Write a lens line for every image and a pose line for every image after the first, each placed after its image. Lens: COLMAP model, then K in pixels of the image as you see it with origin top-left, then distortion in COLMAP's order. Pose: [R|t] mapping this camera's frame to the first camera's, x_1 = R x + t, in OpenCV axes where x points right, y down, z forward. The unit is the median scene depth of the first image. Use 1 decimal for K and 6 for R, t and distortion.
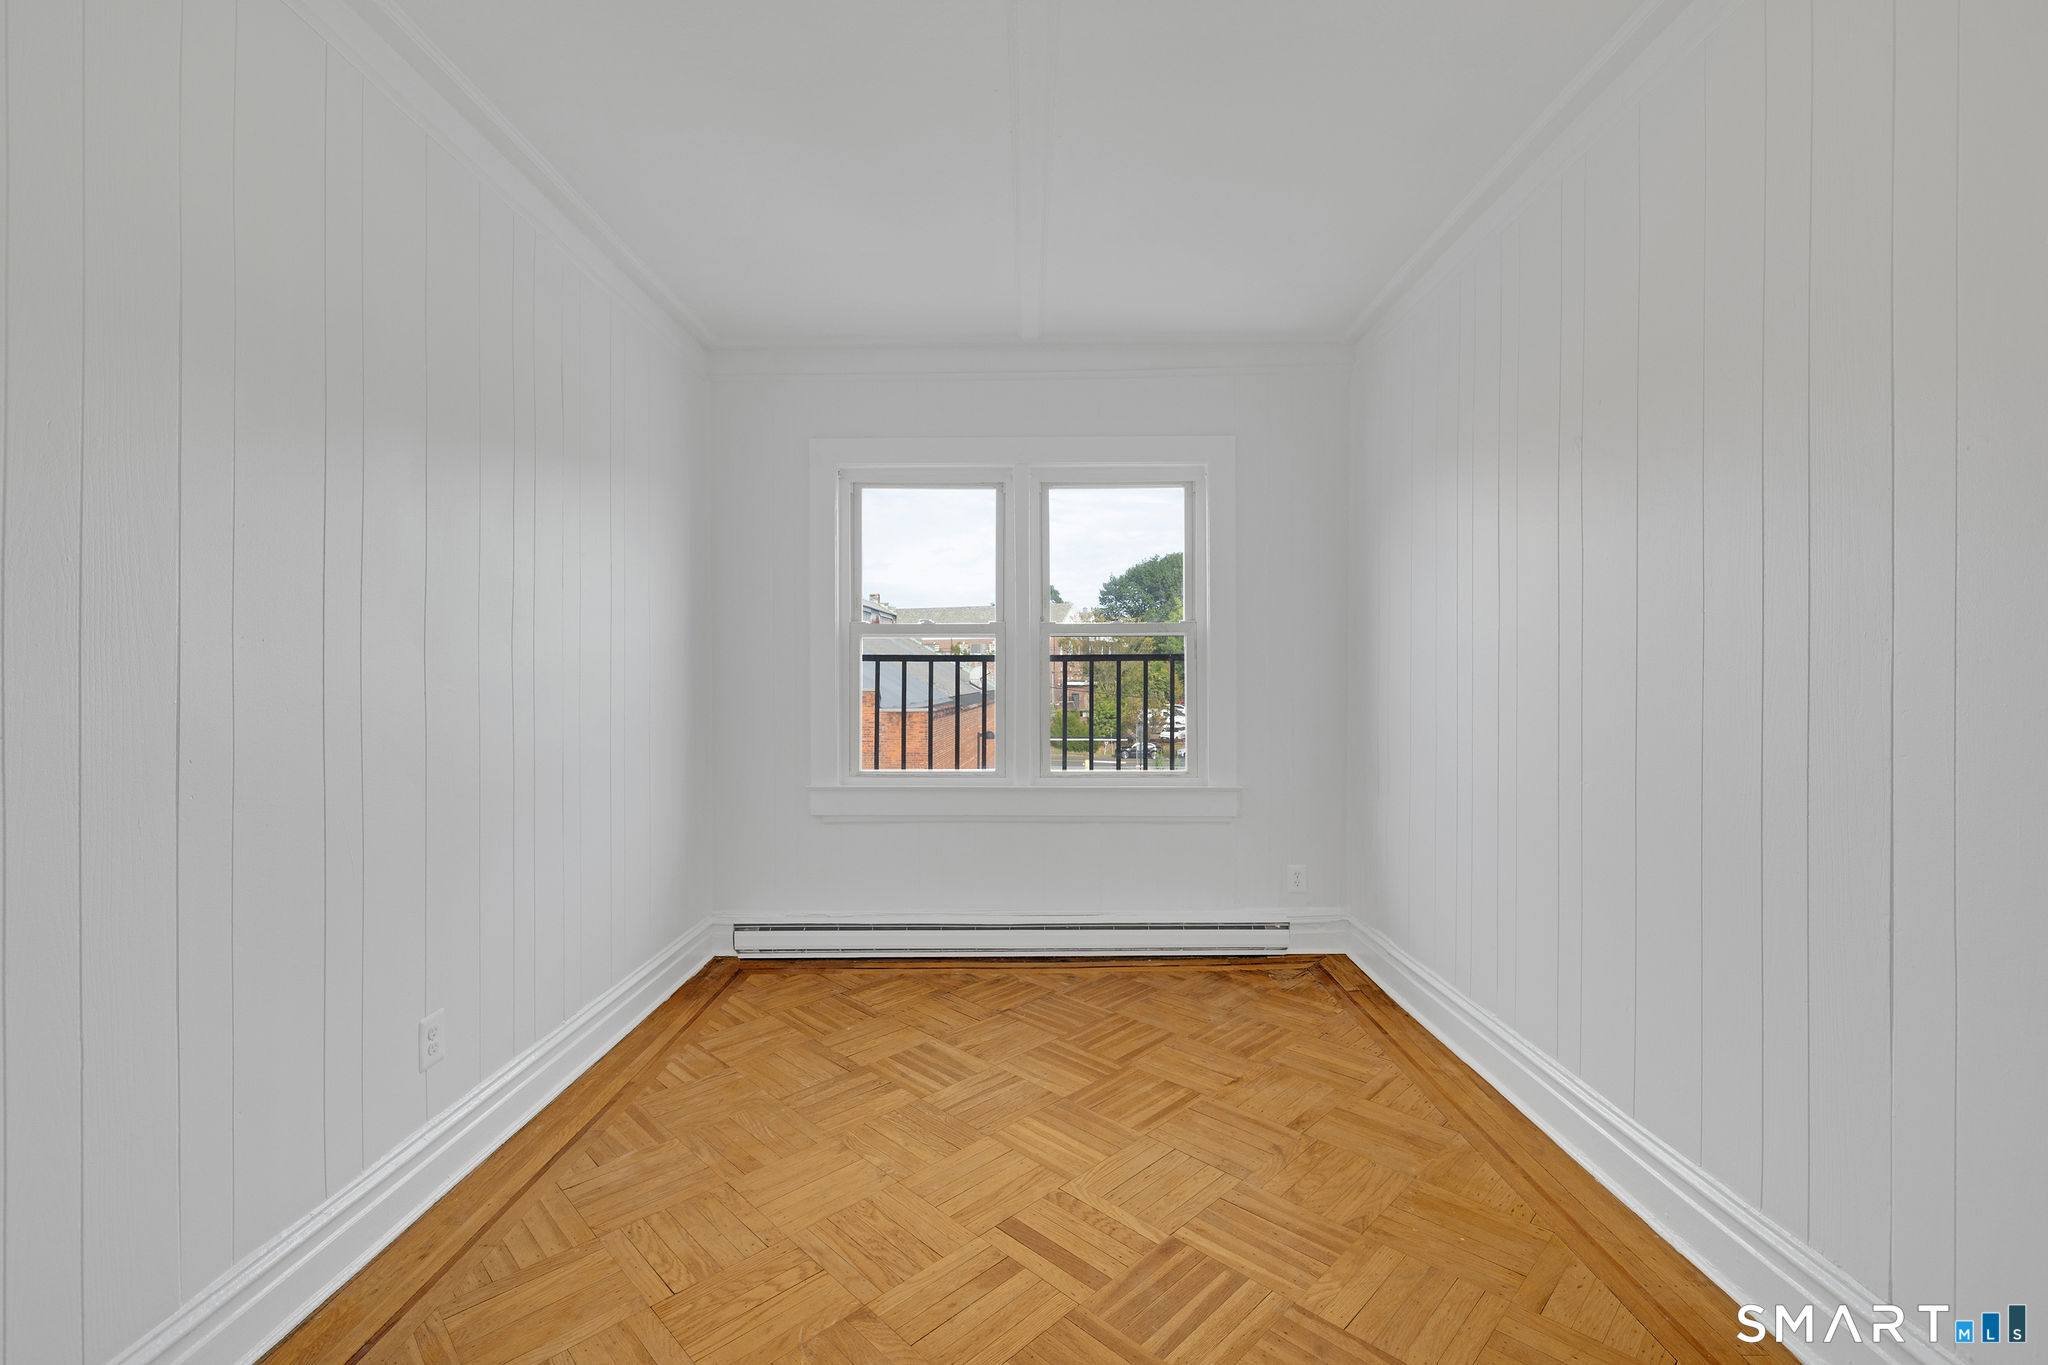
lens RADIAL K [[866.9, 0, 1023.0], [0, 866.9, 673.6], [0, 0, 1]] dist [-0.001828, 0.000702]
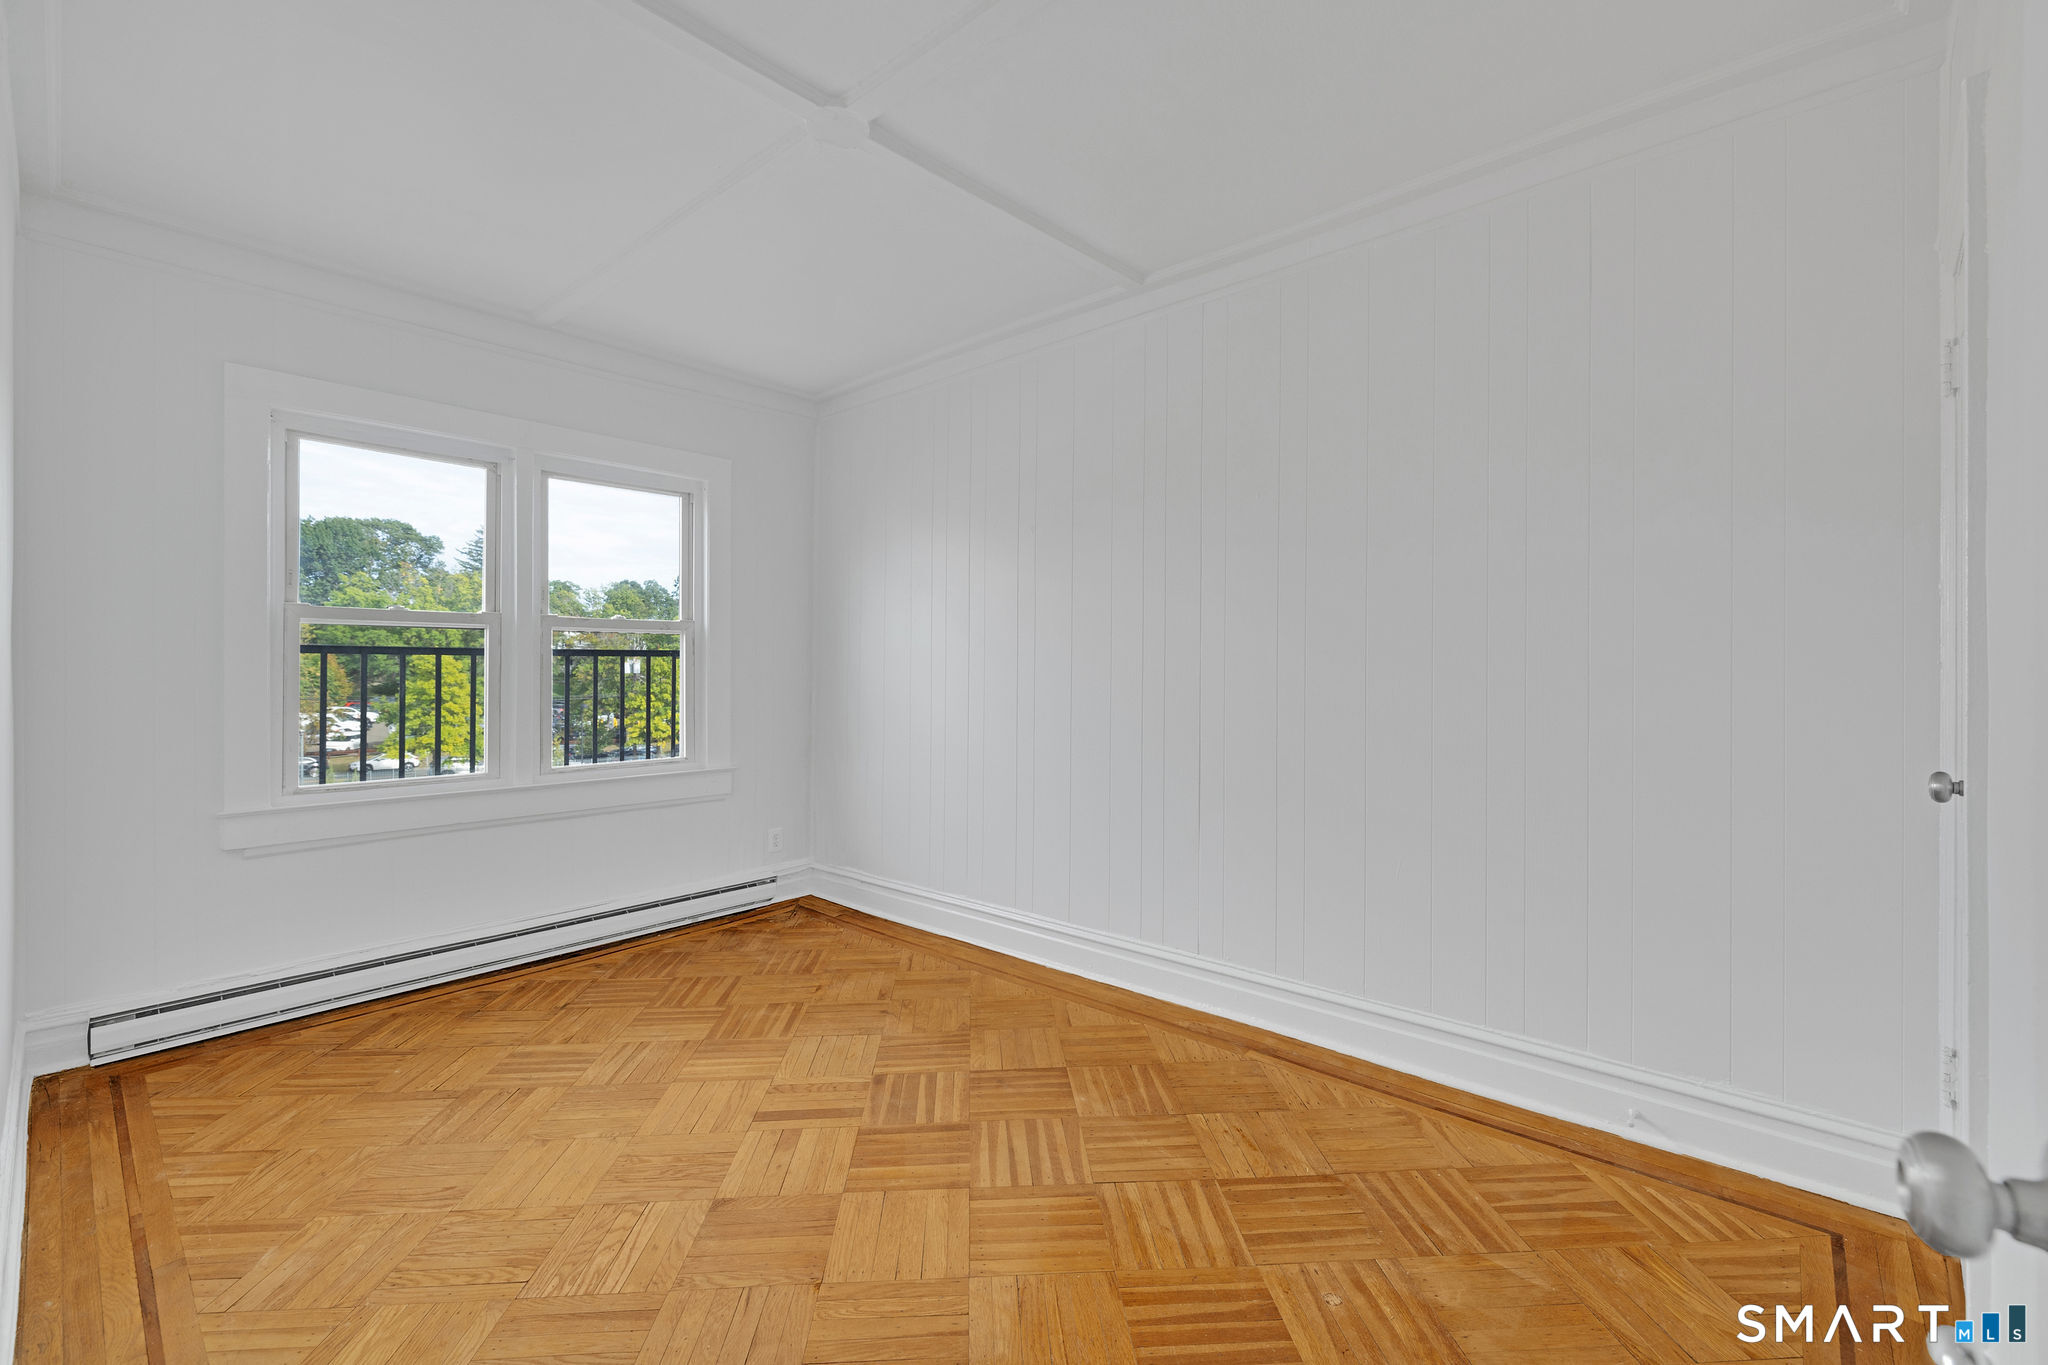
lens RADIAL K [[866.9, 0, 1027.1], [0, 866.9, 671.6], [0, 0, 1]] dist [-0.001828, 0.000702]
pose [[0.655631, -0.000633, 0.755081, -0.381241], [-0.001400, 0.999997, 0.002053, 0.001616], [-0.755080, -0.002403, 0.655628, -0.047993]]
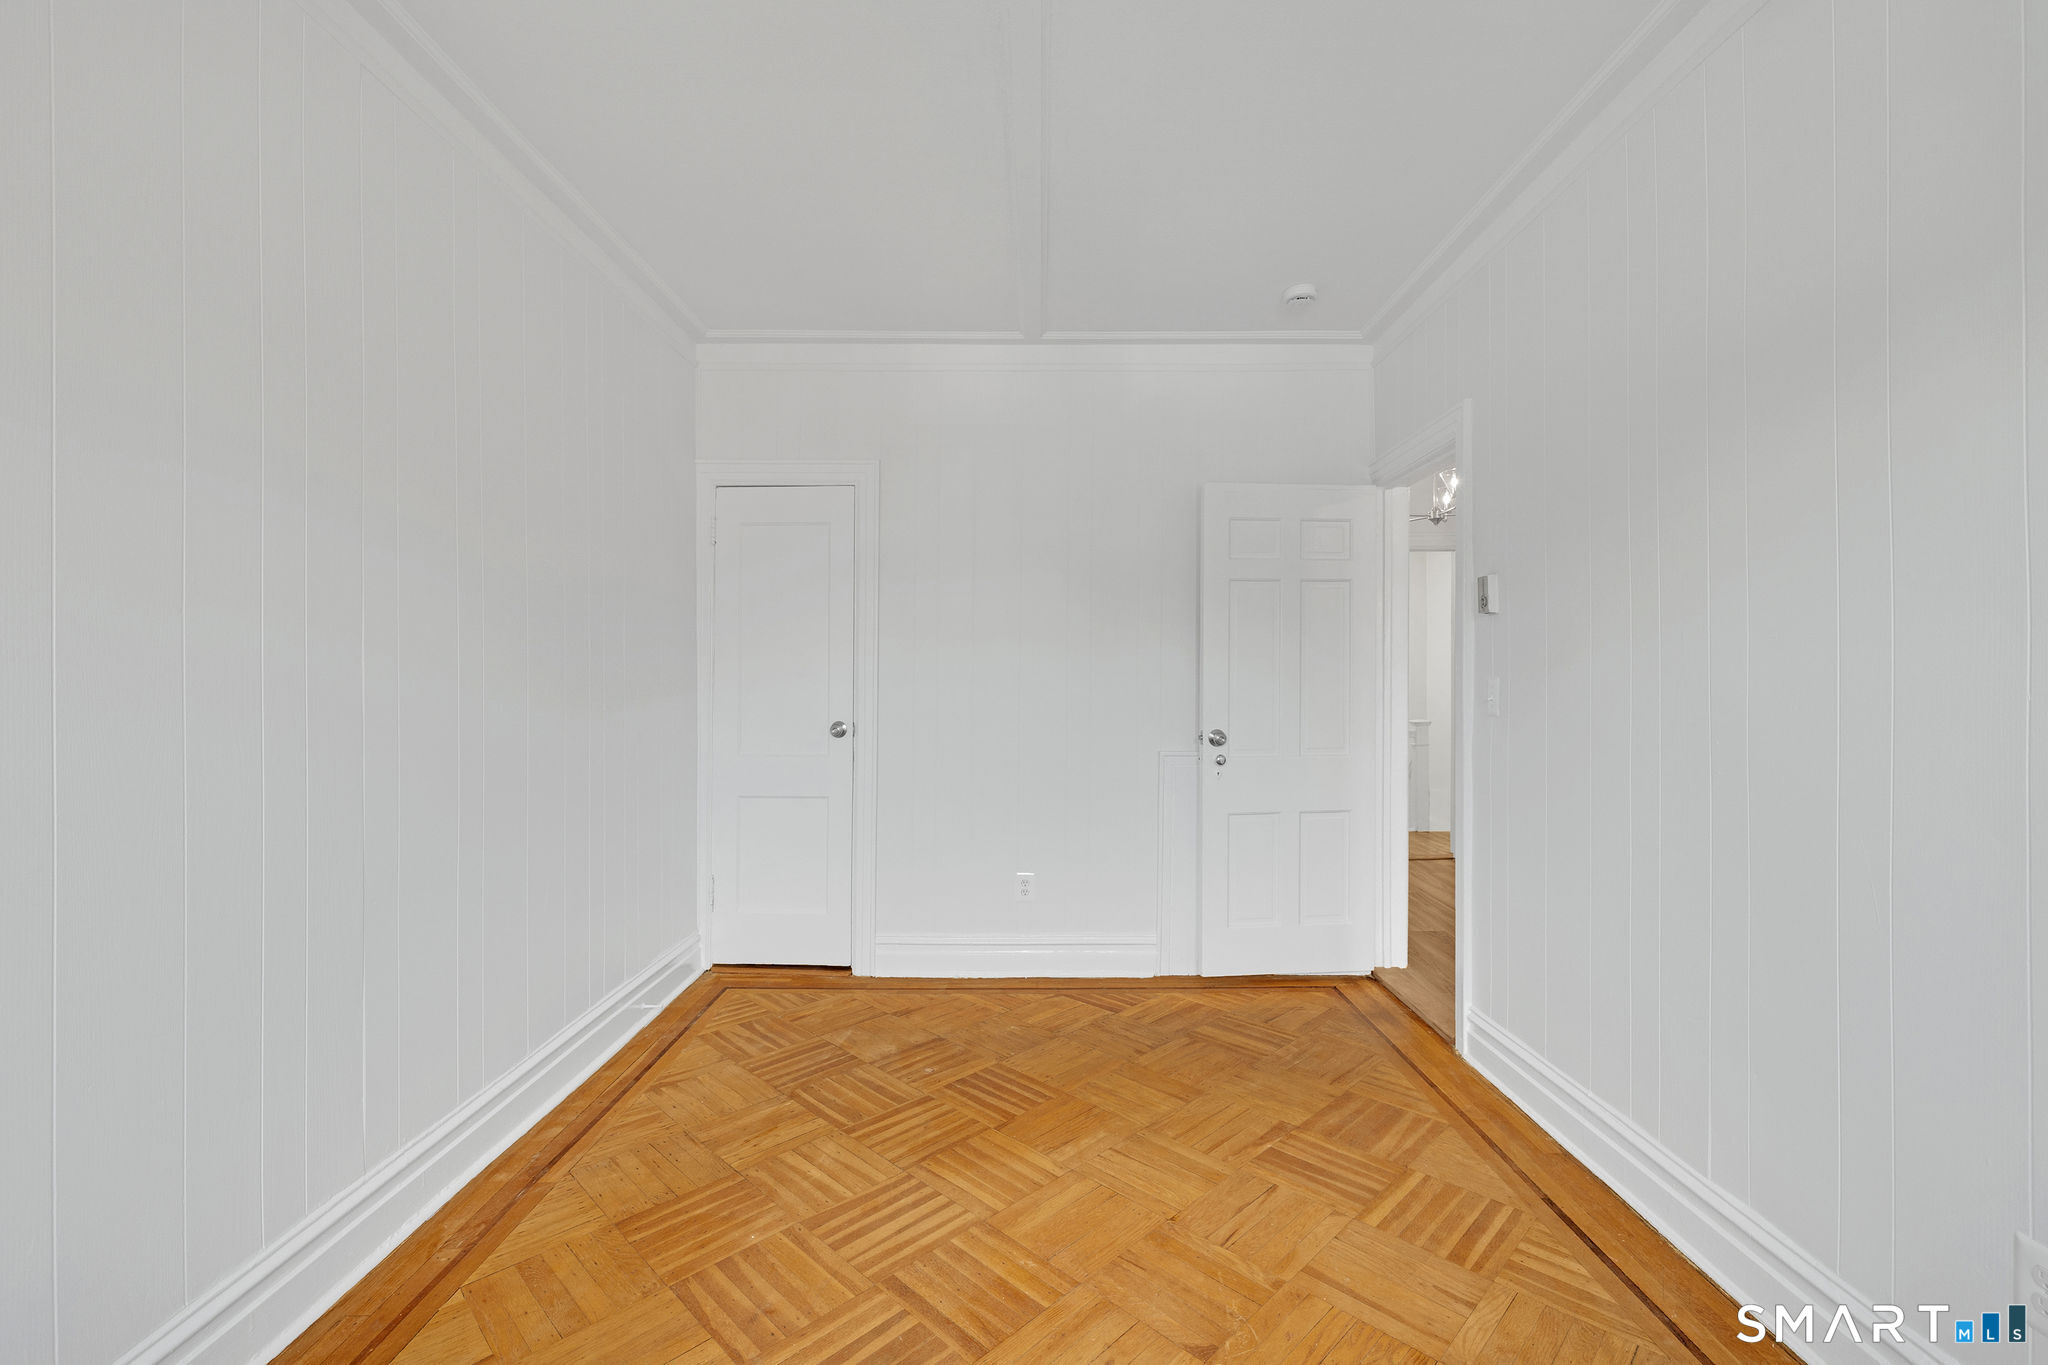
lens RADIAL K [[866.9, 0, 1023.0], [0, 866.9, 683.5], [0, 0, 1]] dist [-0.001828, 0.000702]
pose [[-0.999930, 0.011806, -0.000570, 0.006547], [0.011805, 0.999930, 0.000996, 0.001508], [0.000582, 0.000989, -0.999999, 0.929176]]
